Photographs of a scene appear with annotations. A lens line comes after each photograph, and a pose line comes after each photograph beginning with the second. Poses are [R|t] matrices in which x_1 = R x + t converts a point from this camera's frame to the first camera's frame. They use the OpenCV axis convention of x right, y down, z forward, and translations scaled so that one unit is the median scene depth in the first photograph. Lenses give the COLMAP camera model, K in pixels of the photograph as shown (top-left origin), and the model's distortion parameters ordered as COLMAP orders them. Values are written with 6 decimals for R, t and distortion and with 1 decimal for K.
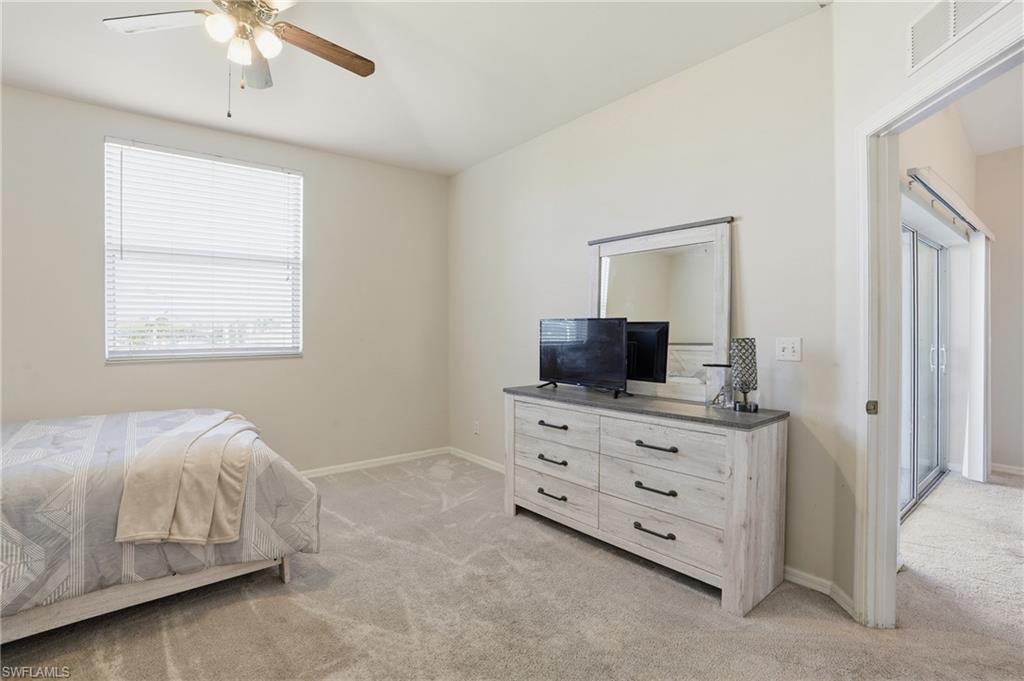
lens RADIAL K [[483.8, 0, 505.8], [0, 483.8, 328.4], [0, 0, 1]] dist [-0.059405, 0.018604]
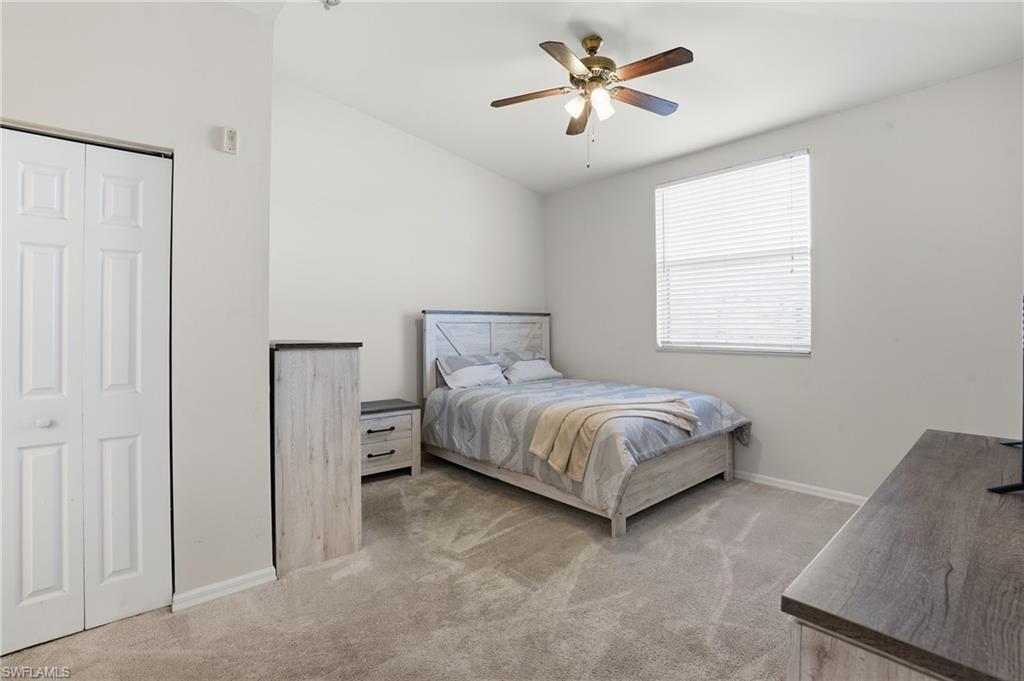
lens RADIAL K [[483.8, 0, 505.8], [0, 483.8, 328.4], [0, 0, 1]] dist [-0.059405, 0.018604]
pose [[0.035124, 0.007165, -0.999357, 0.731797], [0.001215, 0.999973, 0.007212, 0.000075], [0.999382, -0.001467, 0.035114, 0.682219]]
